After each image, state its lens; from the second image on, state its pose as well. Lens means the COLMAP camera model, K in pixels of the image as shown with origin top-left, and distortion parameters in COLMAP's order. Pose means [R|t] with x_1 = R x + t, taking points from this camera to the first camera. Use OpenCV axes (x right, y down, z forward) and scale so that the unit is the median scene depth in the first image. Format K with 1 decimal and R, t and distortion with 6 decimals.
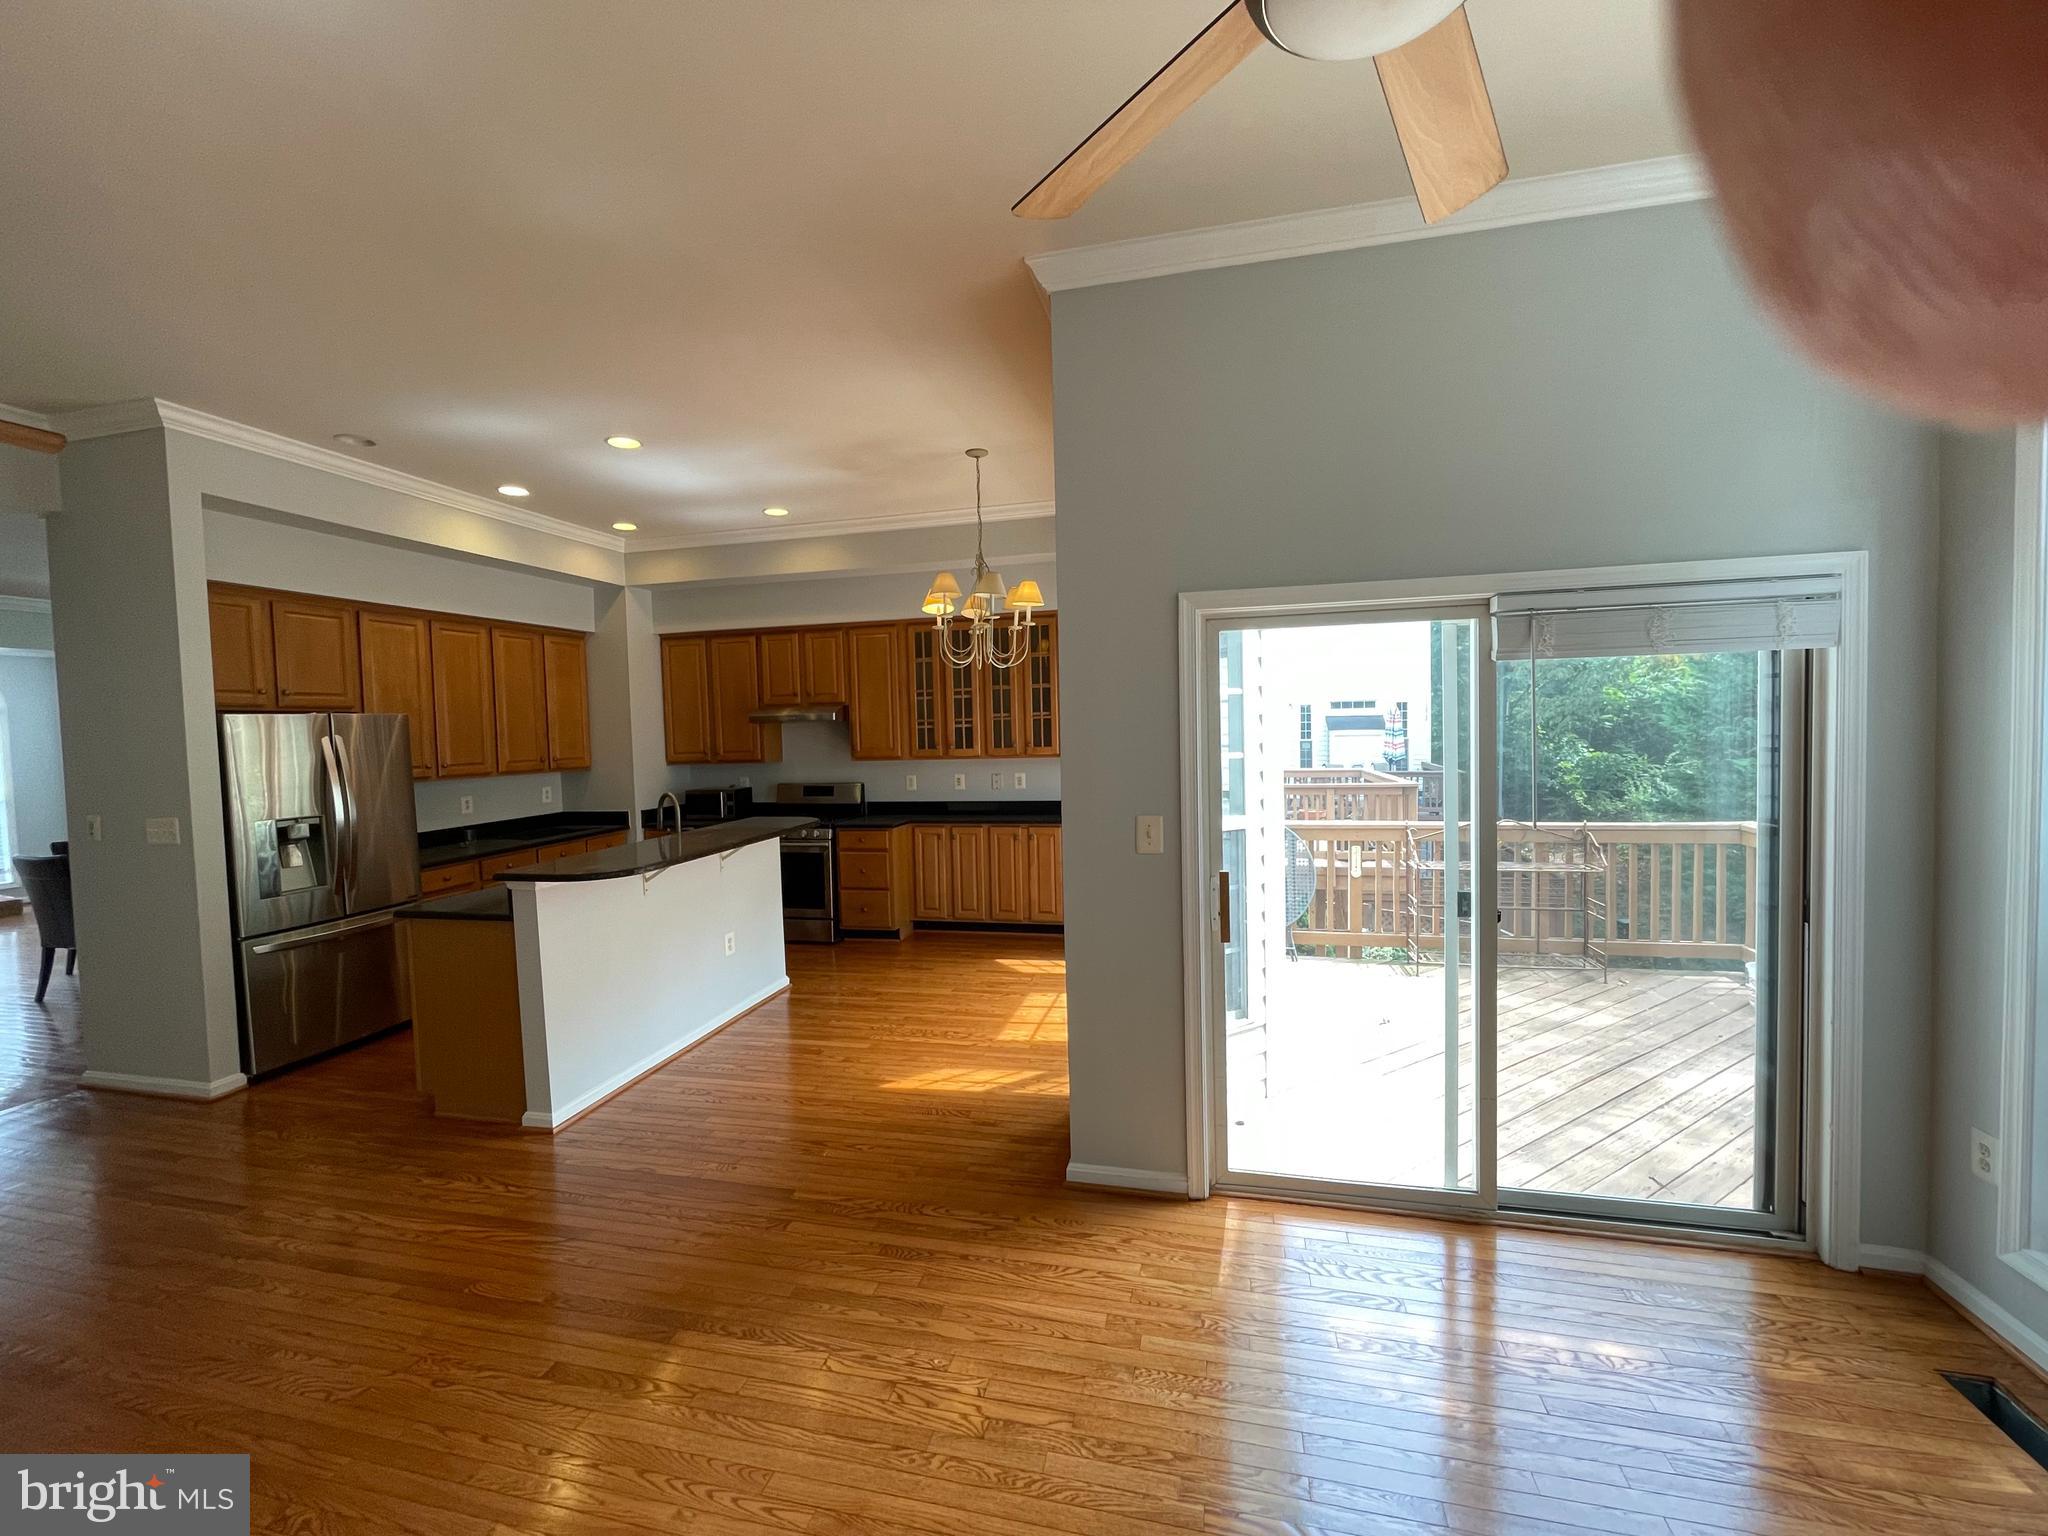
lens RADIAL K [[828.1, 0, 1018.9], [0, 828.1, 761.0], [0, 0, 1]] dist [0.001556, 0.000351]
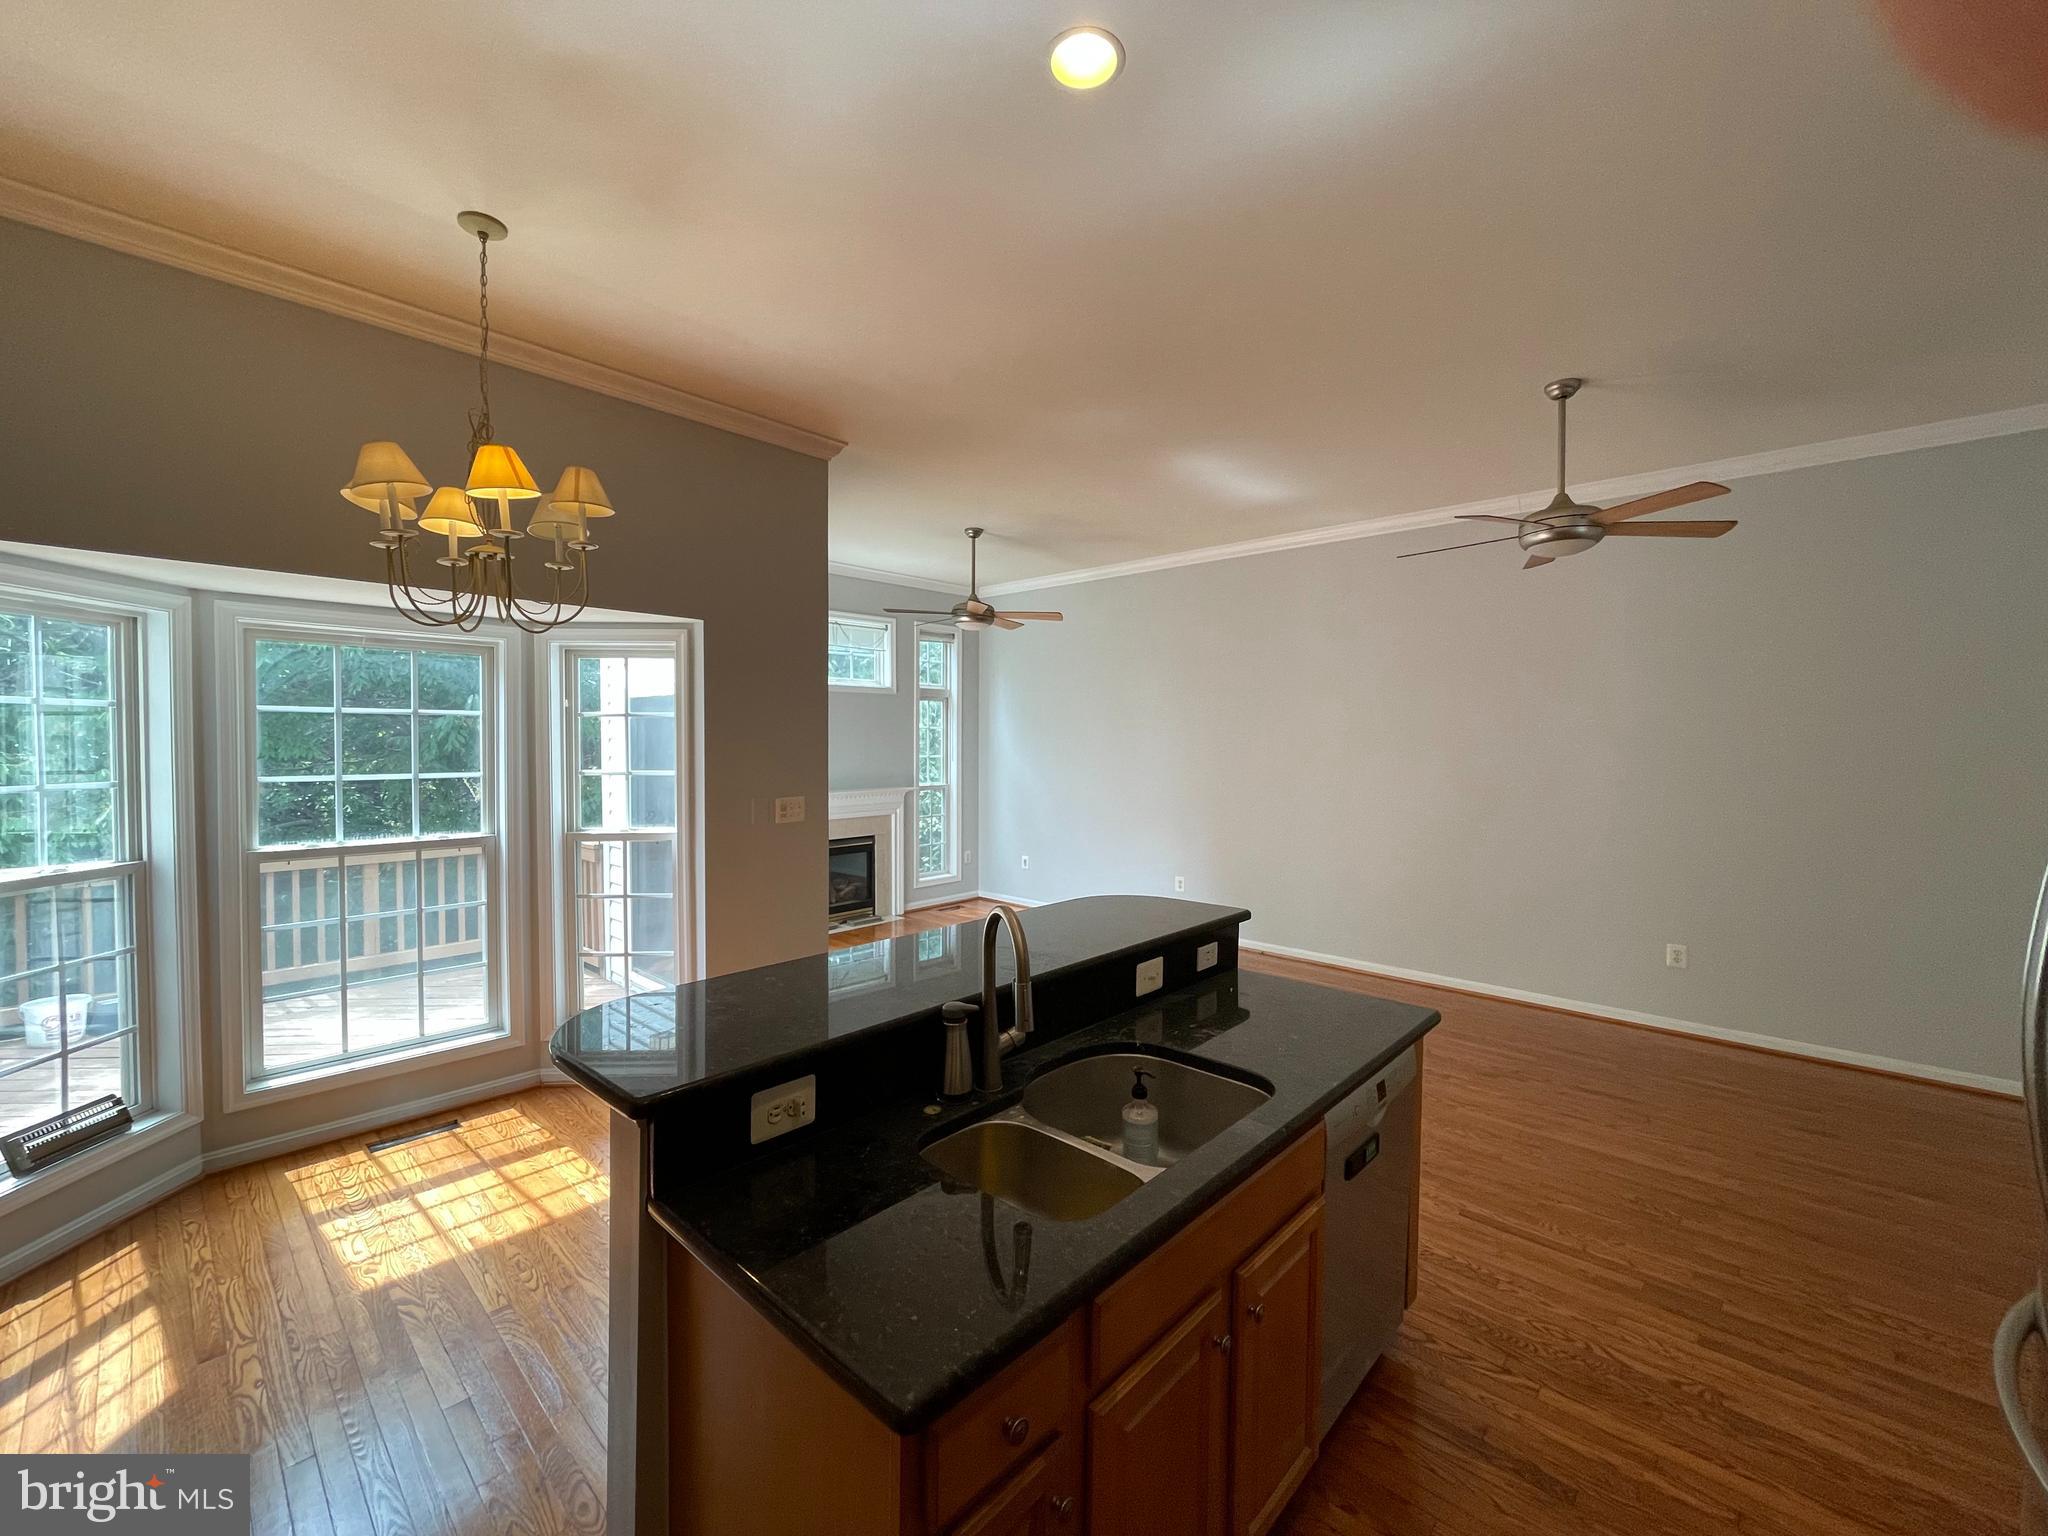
lens RADIAL K [[831.4, 0, 1023.4], [0, 831.4, 761.4], [0, 0, 1]] dist [0.002127, -0.000632]
pose [[-0.873713, 0.009705, 0.486345, -0.553742], [0.038033, 0.998103, 0.048410, -0.037940], [-0.484953, 0.060794, -0.872425, 1.195396]]
